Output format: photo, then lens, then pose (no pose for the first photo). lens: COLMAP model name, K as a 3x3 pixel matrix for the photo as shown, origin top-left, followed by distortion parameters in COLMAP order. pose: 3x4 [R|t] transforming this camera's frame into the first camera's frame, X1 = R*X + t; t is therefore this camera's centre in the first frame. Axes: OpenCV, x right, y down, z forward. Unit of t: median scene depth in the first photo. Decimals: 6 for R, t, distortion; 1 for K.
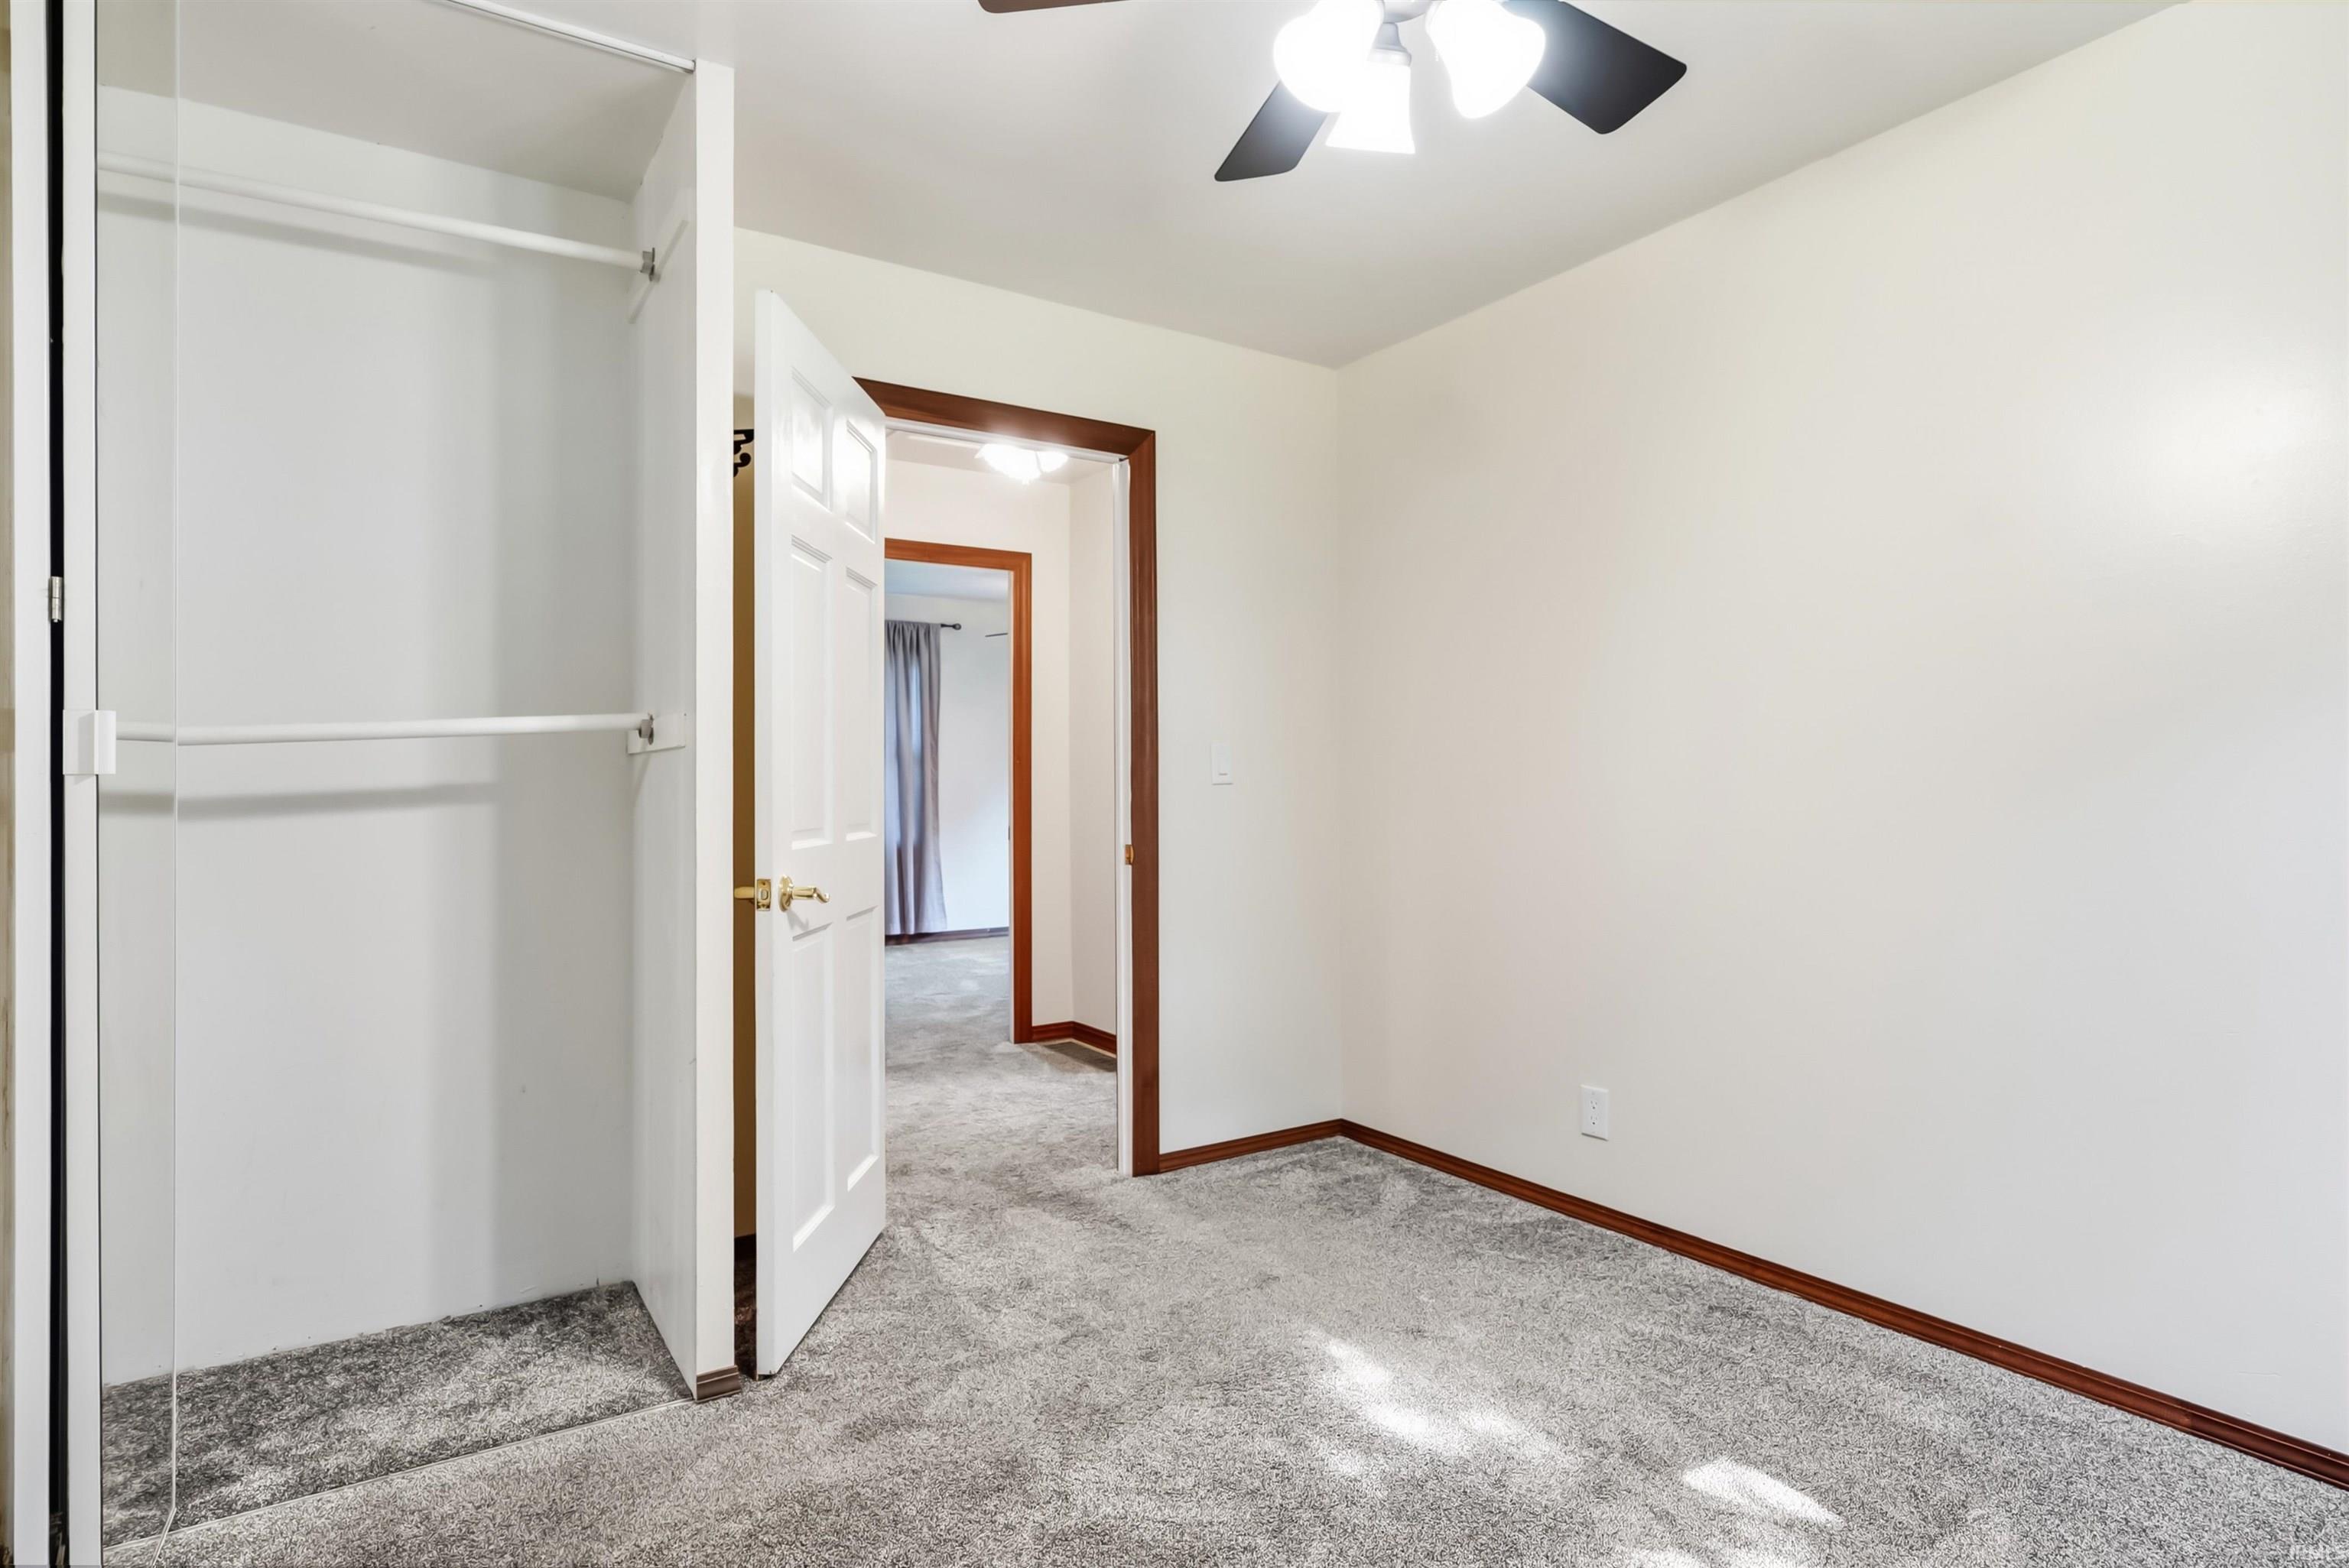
lens RADIAL K [[1237.1, 0, 1185.6], [0, 1237.1, 769.1], [0, 0, 1]] dist [-0.003194, 0.002733]
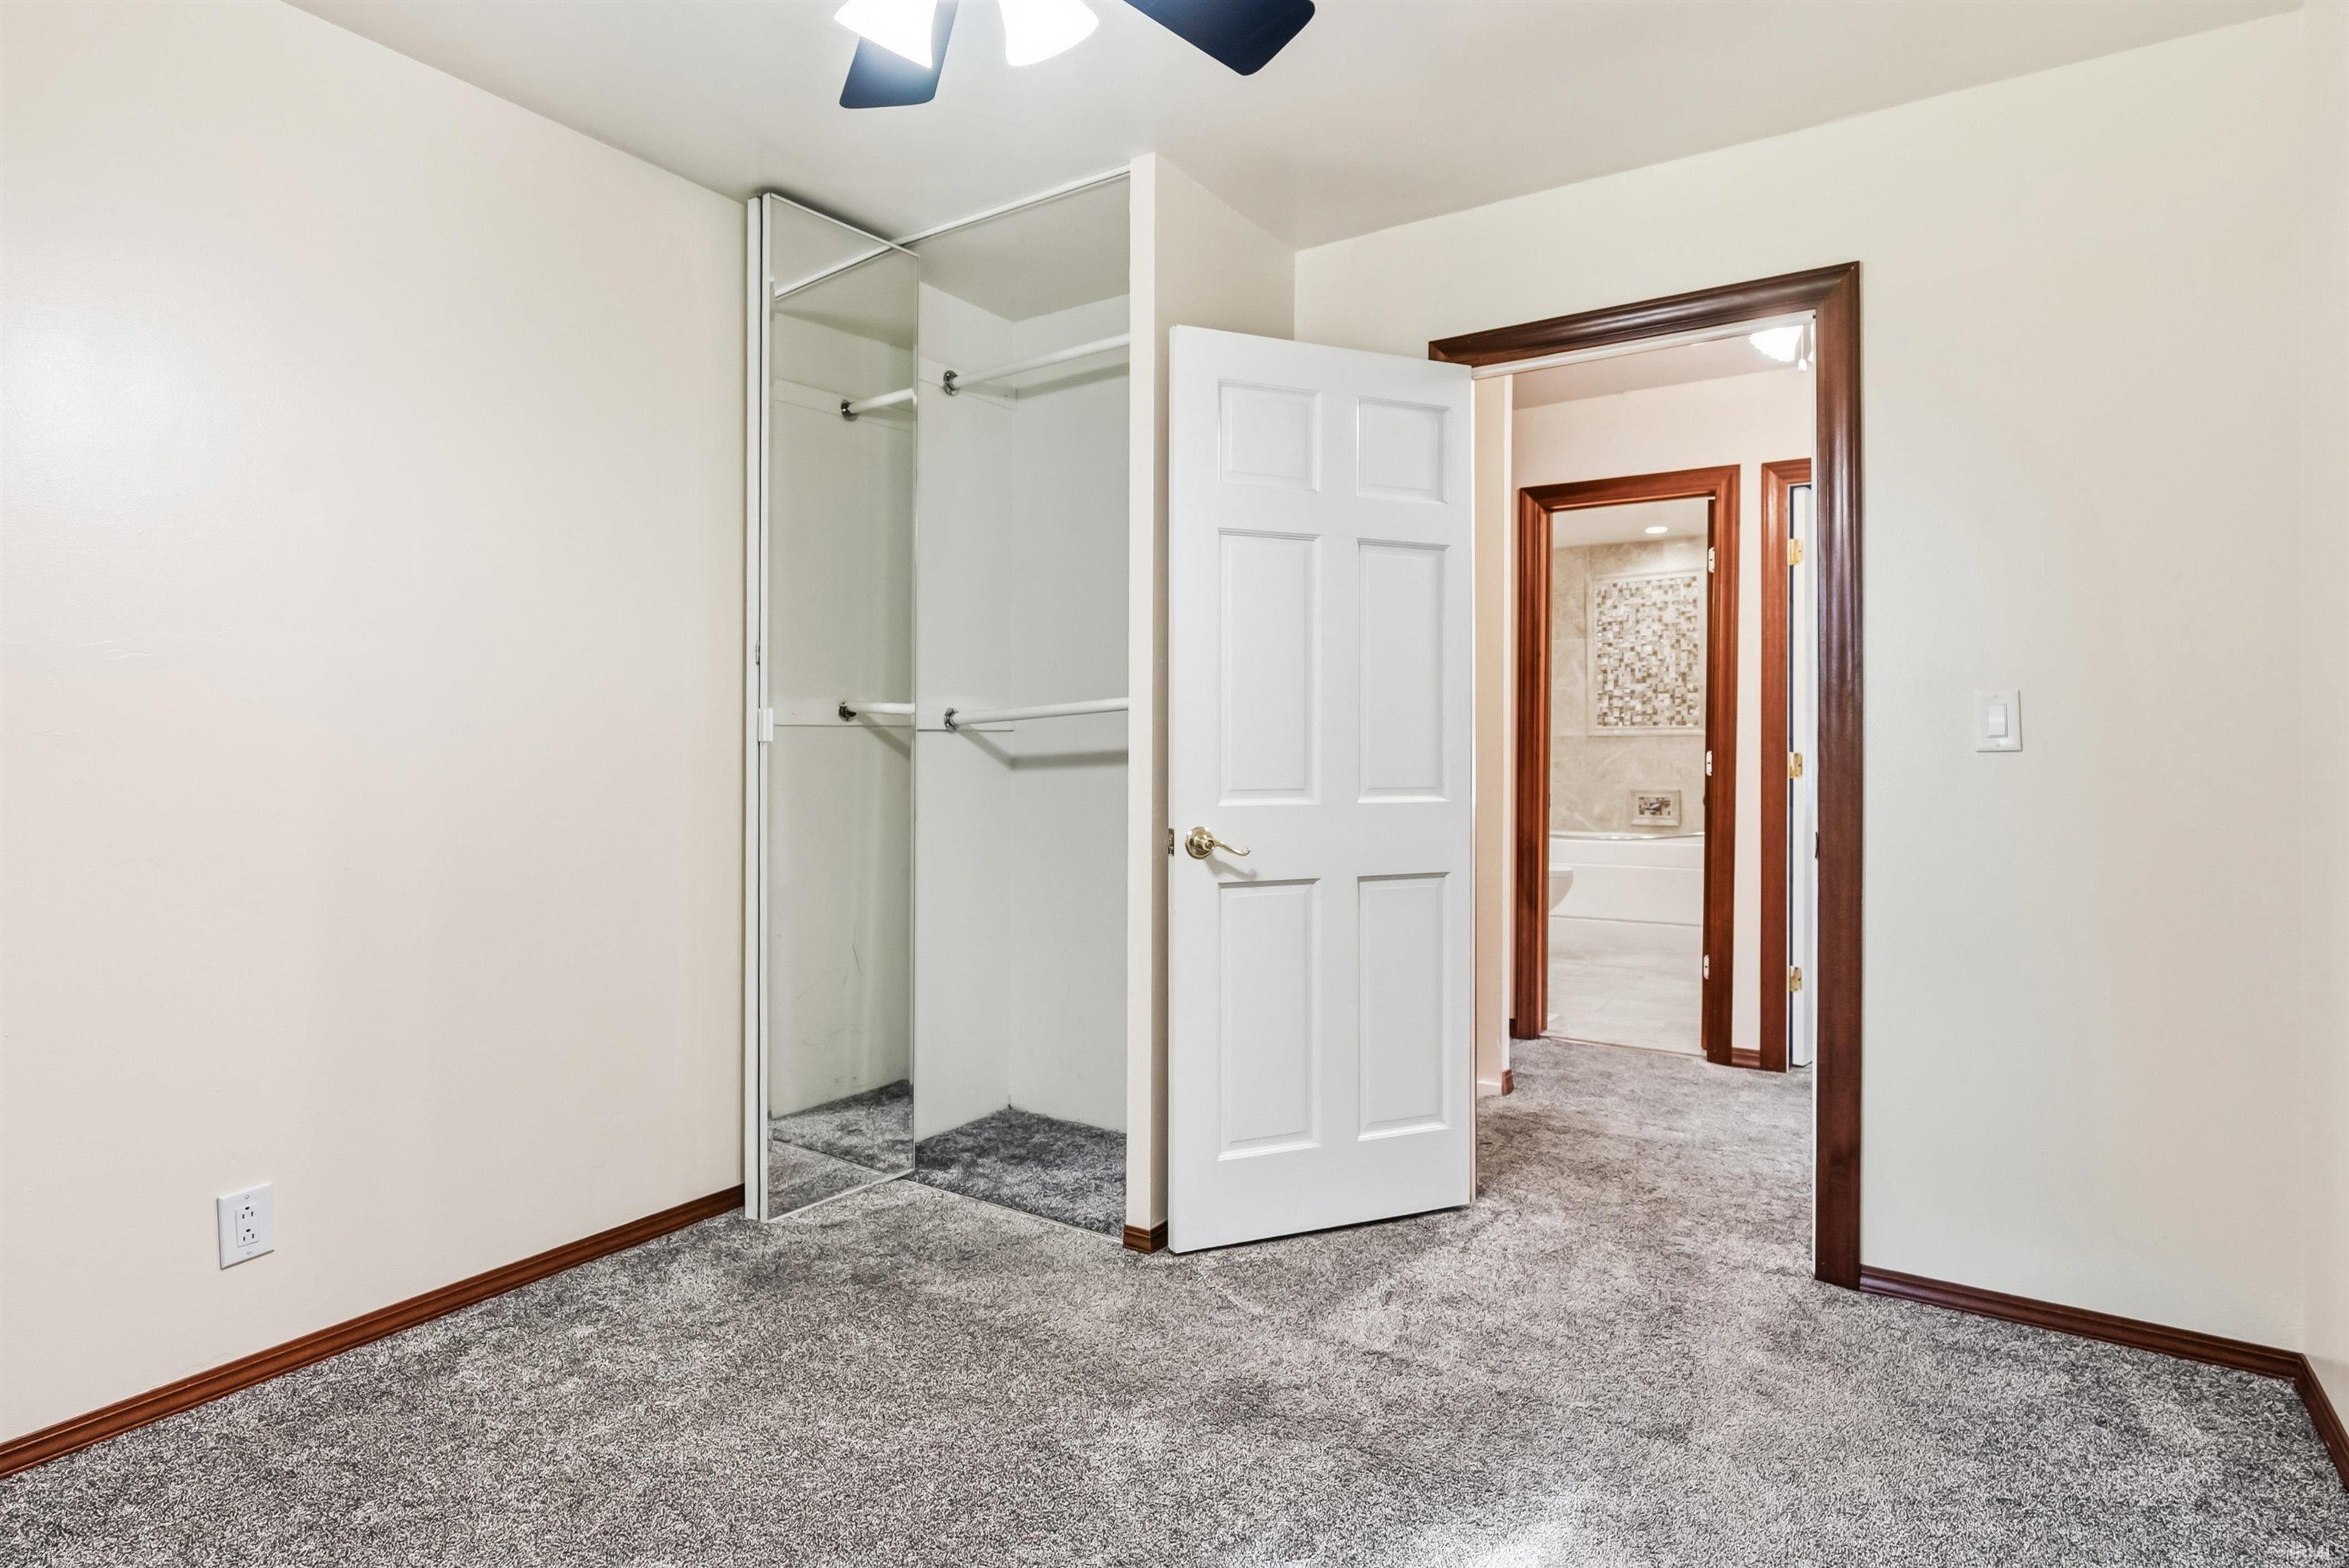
lens RADIAL K [[1241.4, 0, 1173.9], [0, 1241.4, 727.1], [0, 0, 1]] dist [0.000625, 0.001175]
pose [[0.399957, -0.009492, -0.916485, 0.565942], [0.007489, 0.999947, -0.007088, 0.000846], [0.916503, -0.004029, 0.400007, 0.403616]]
